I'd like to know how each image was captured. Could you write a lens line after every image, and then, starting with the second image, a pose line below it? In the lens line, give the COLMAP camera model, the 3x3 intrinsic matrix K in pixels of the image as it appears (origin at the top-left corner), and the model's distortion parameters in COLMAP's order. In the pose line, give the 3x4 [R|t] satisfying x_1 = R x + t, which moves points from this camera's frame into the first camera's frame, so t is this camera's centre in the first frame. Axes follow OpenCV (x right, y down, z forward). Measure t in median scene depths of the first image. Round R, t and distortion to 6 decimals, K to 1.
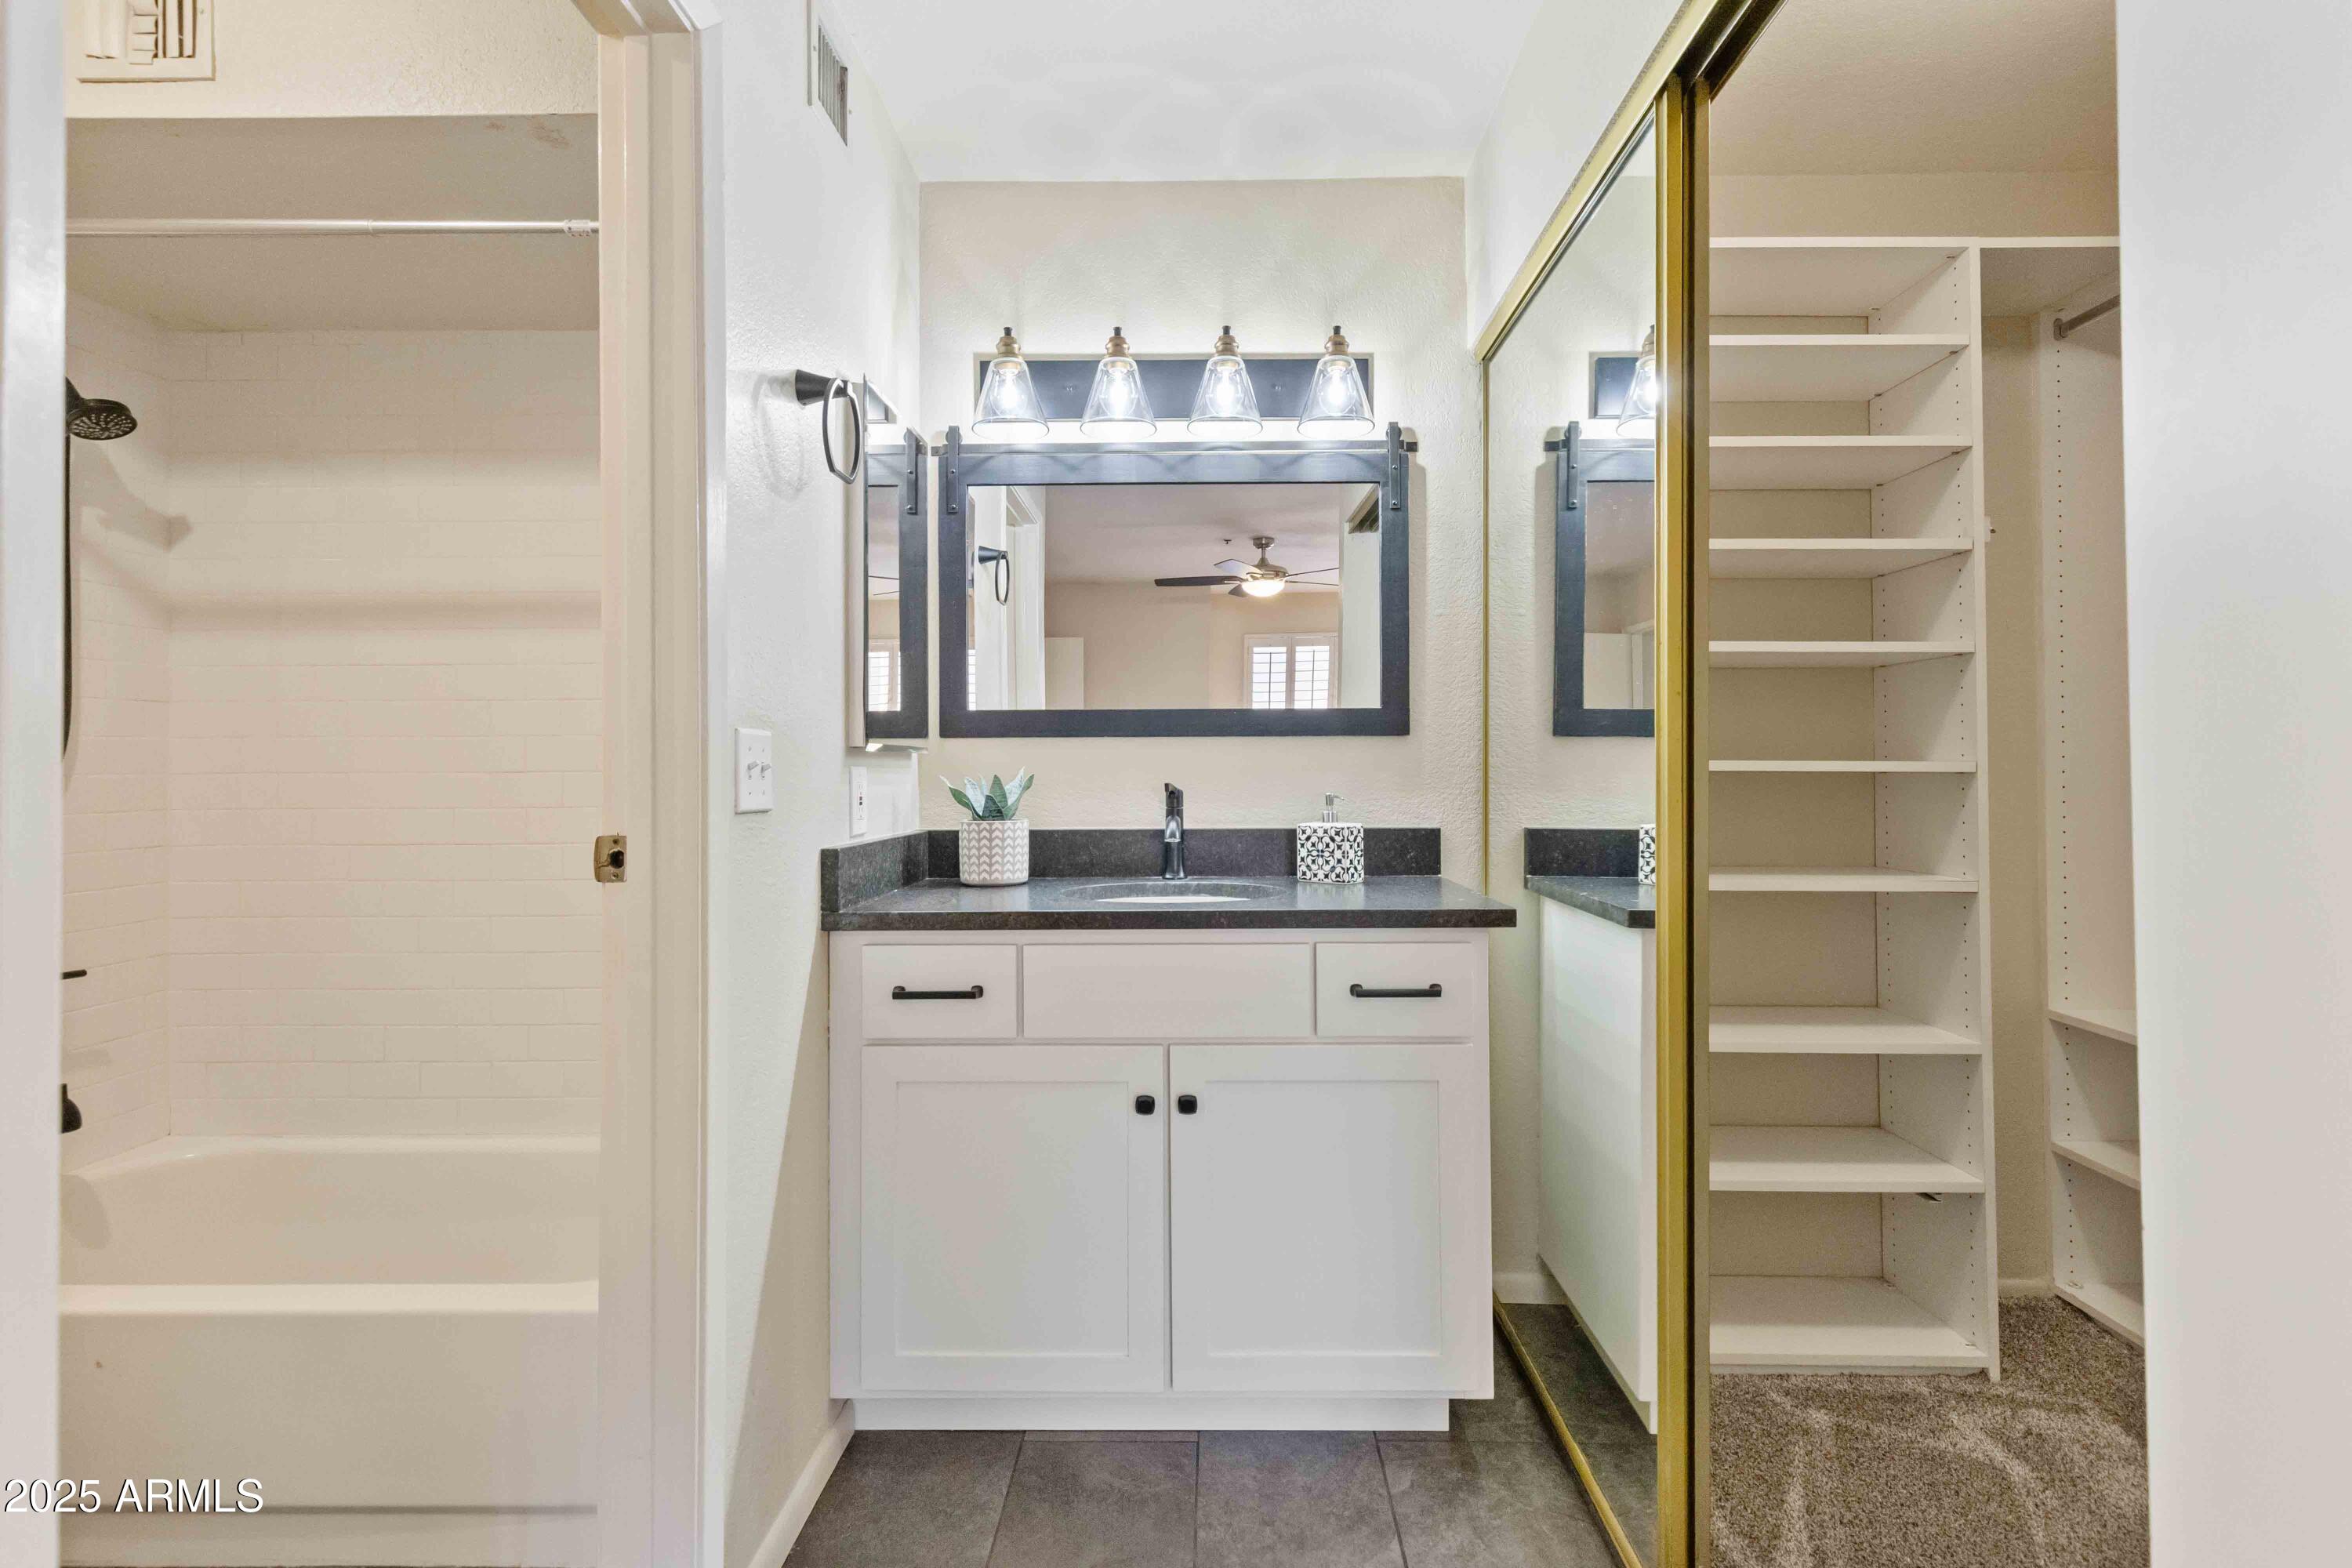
lens RADIAL K [[1053.0, 0, 1206.2], [0, 1053.0, 757.5], [0, 0, 1]] dist [0.003220, 0.000243]
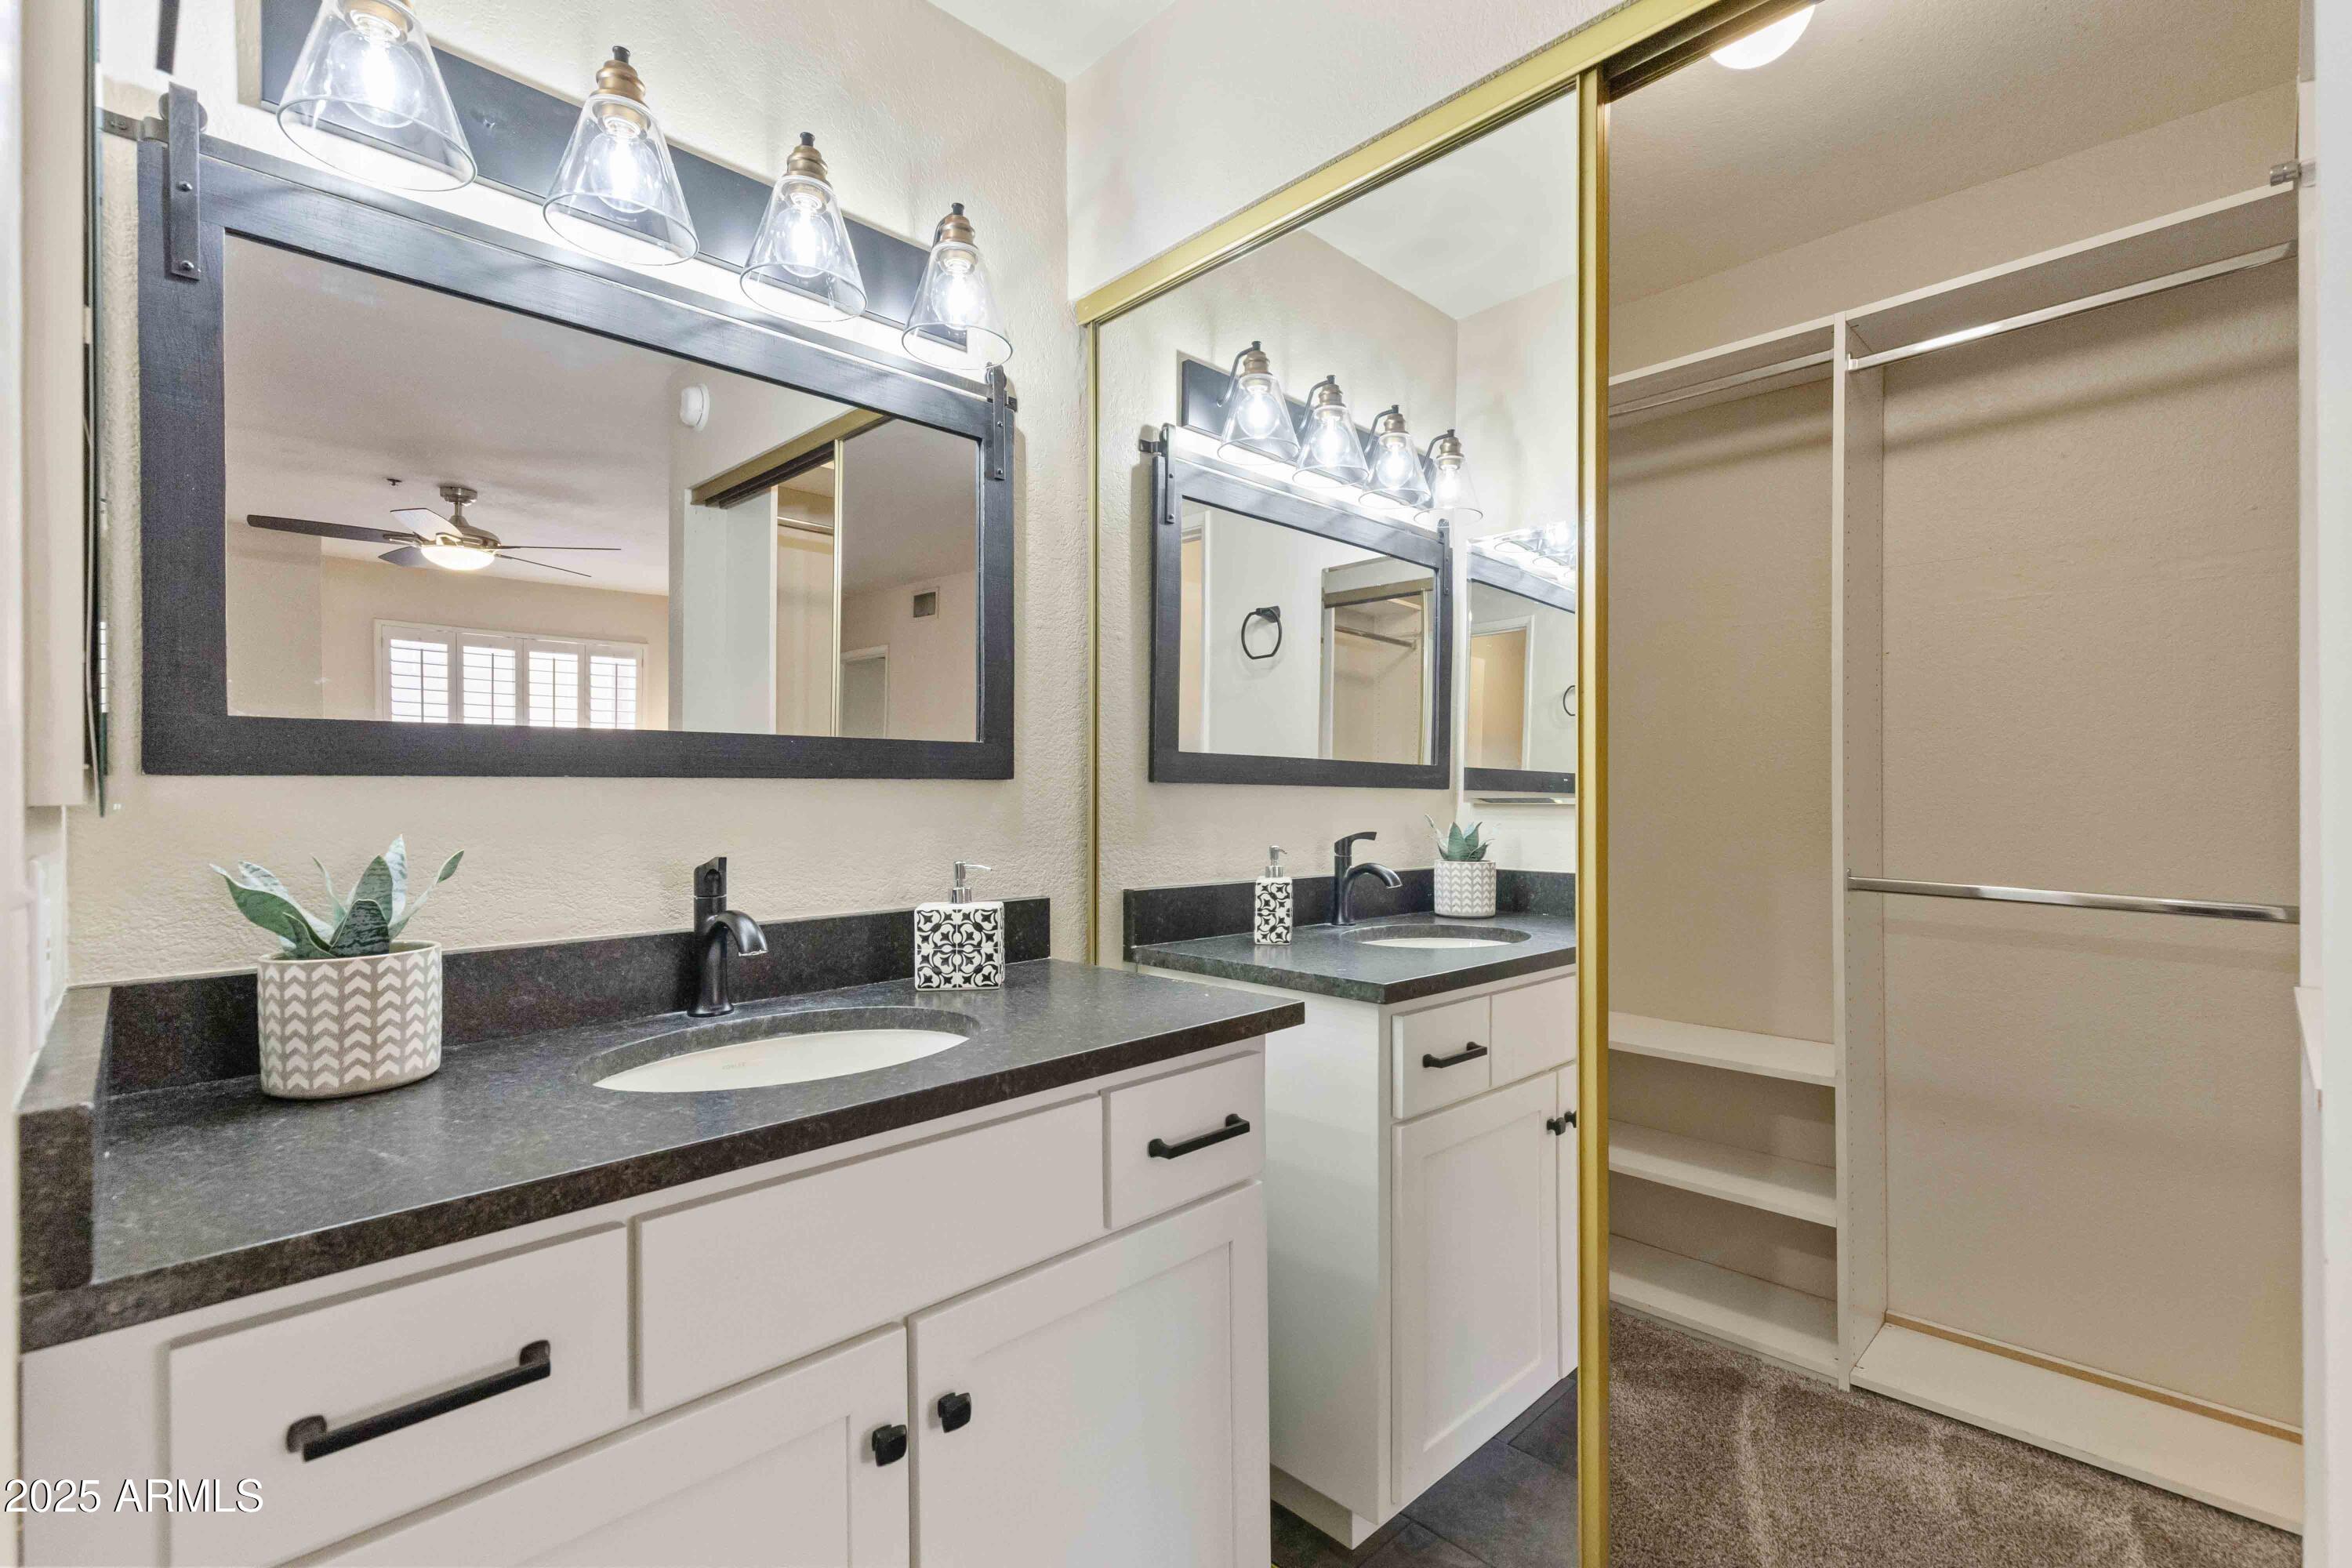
lens RADIAL K [[1040.9, 0, 1211.0], [0, 1040.9, 795.0], [0, 0, 1]] dist [-0.000150, 0.000485]
pose [[0.702347, -0.000502, 0.711834, -0.260637], [-0.004874, 0.999973, 0.005515, -0.015406], [-0.711818, -0.007343, 0.702326, 0.385743]]
